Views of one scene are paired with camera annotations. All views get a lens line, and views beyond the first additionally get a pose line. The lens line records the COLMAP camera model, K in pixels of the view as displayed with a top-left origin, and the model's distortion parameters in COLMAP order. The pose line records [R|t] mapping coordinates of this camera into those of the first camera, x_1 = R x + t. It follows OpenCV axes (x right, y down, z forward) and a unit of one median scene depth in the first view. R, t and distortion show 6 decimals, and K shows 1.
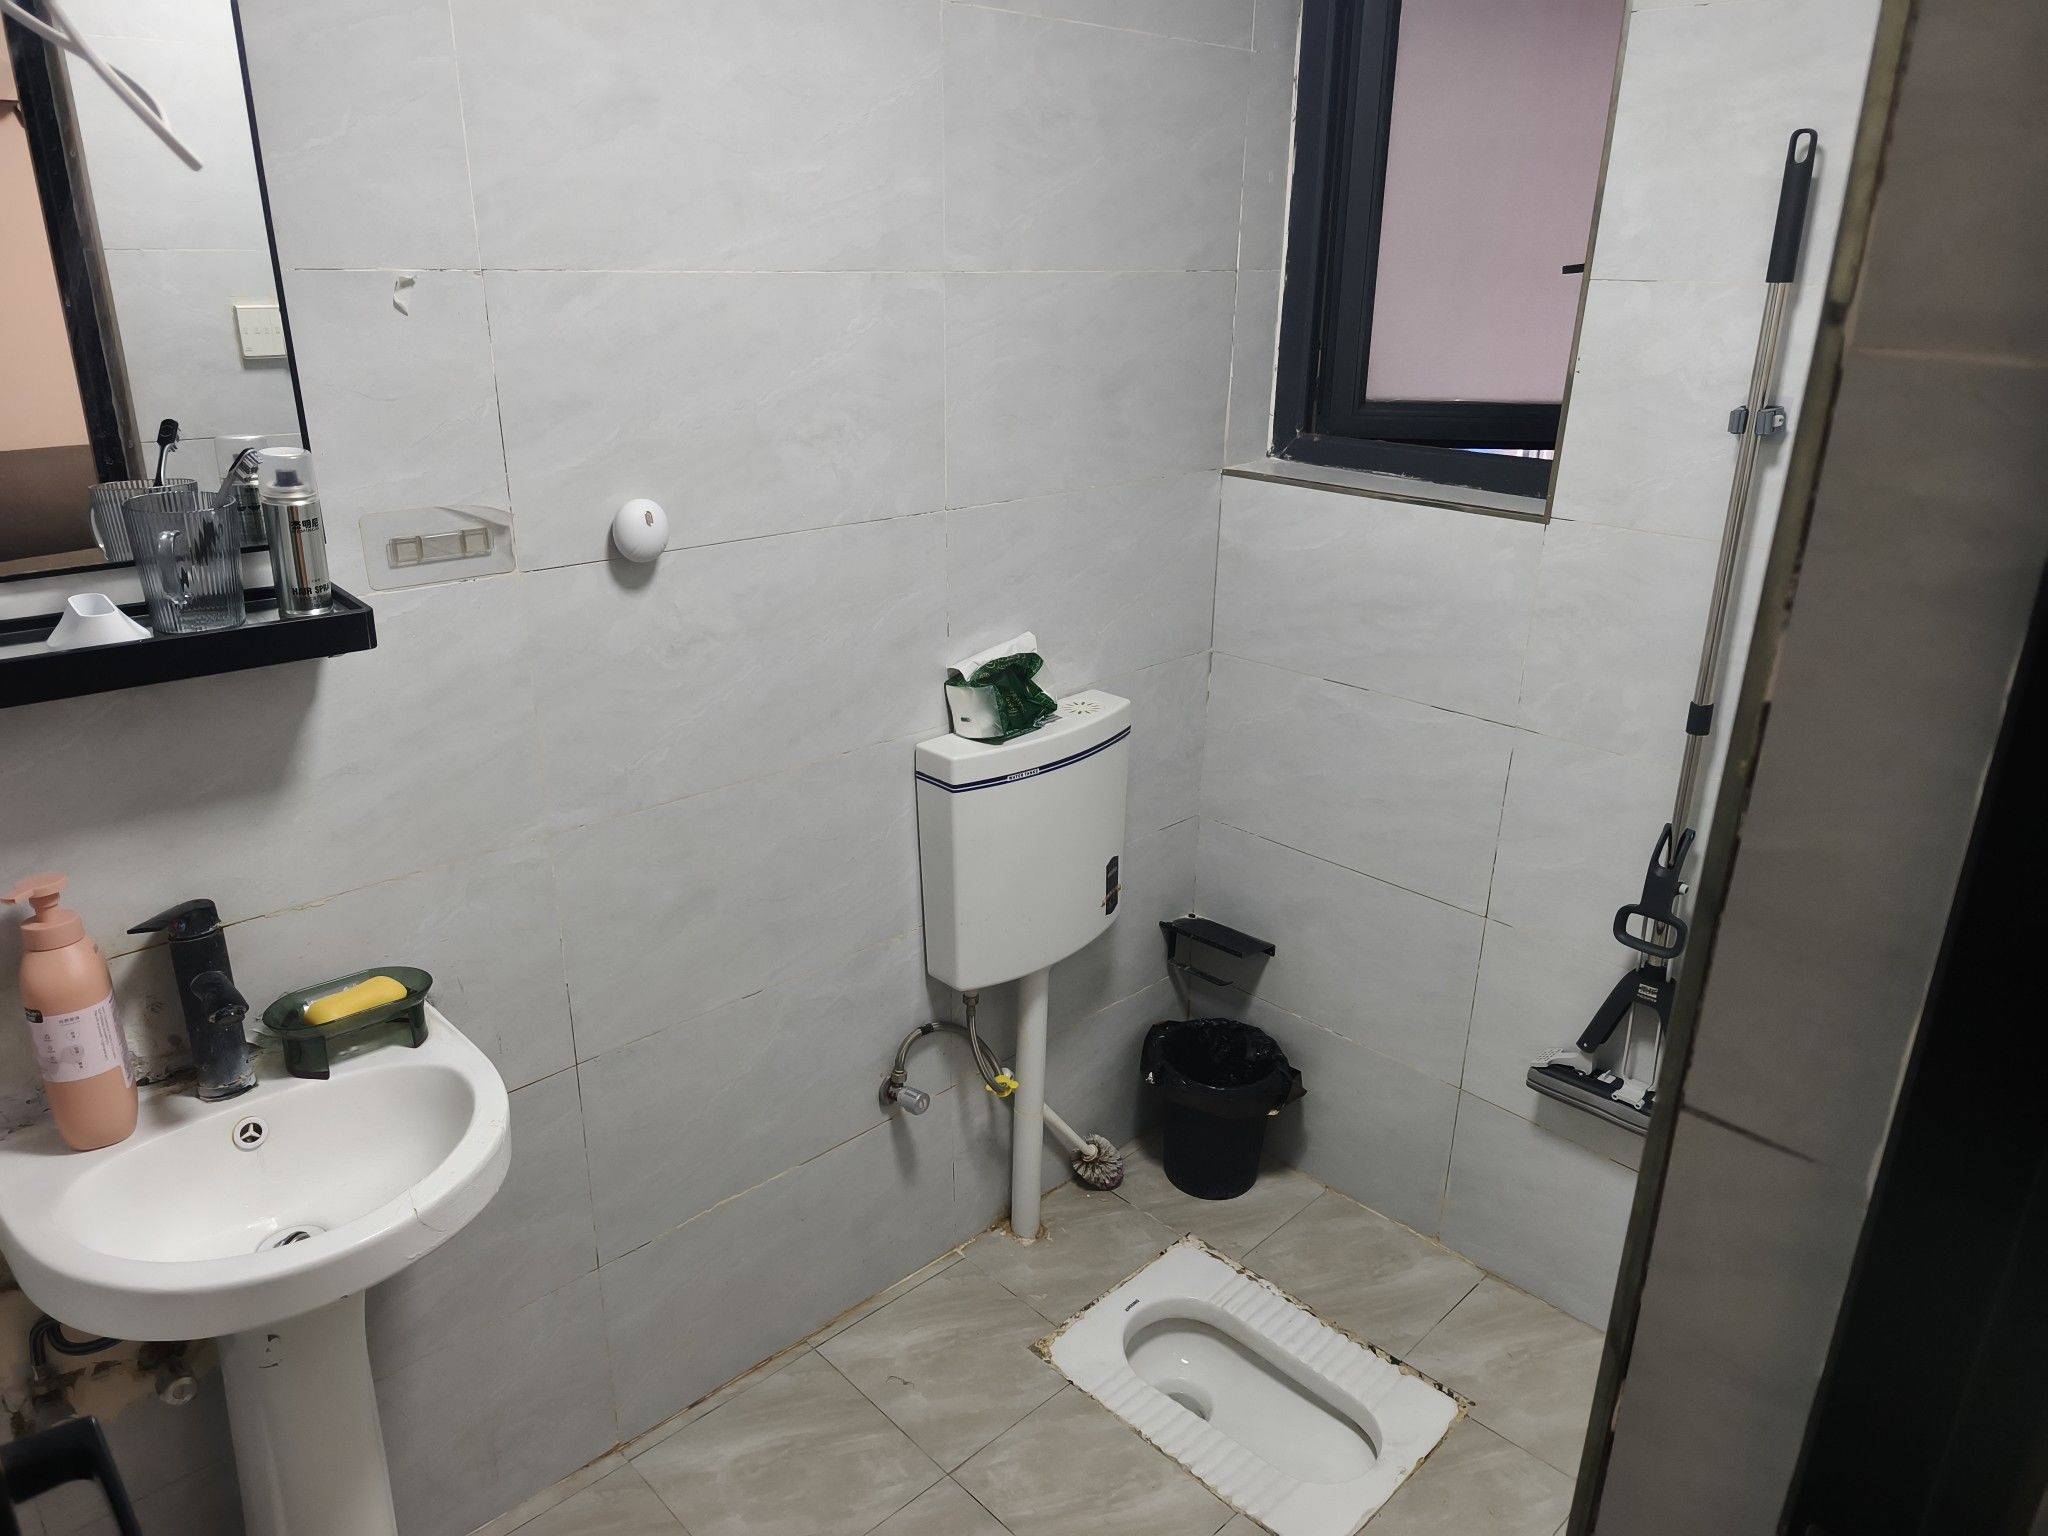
lens RADIAL K [[1394.1, 0, 1024.0], [0, 1394.1, 768.0], [0, 0, 1]] dist [0.017272, 0.002193]
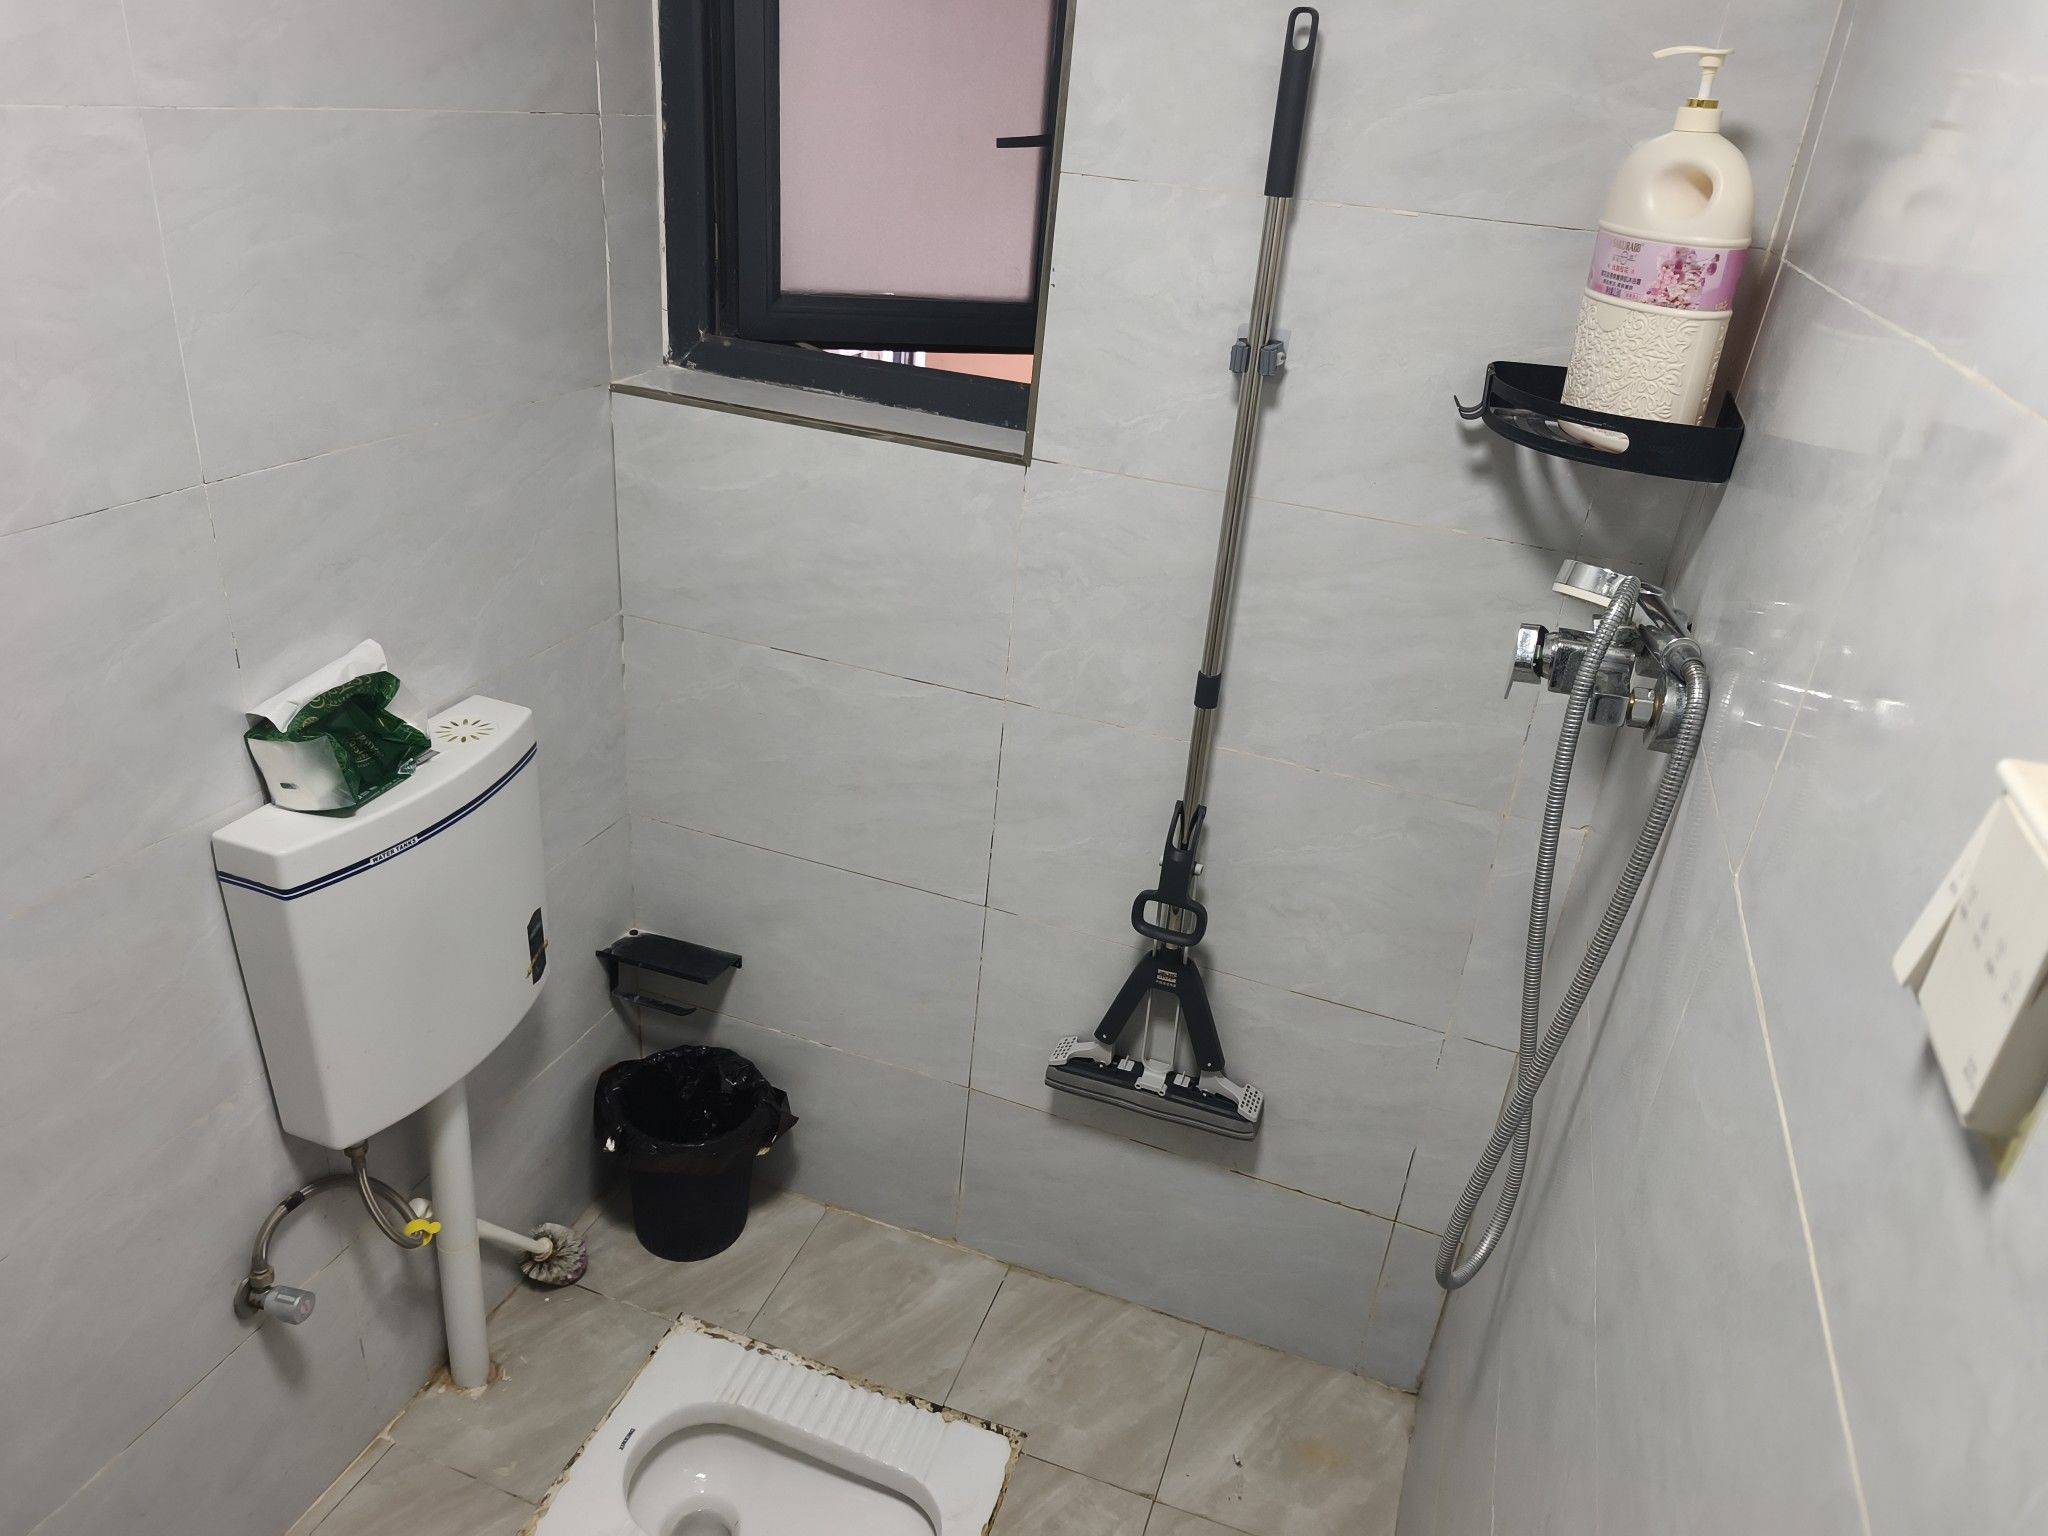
lens RADIAL K [[1368.9, 0, 1024.0], [0, 1368.9, 768.0], [0, 0, 1]] dist [0.055545, -0.064114]
pose [[0.895031, -0.137068, 0.424420, -0.005266], [0.081569, 0.985861, 0.146374, -0.104365], [-0.438482, -0.096390, 0.893556, 0.214359]]
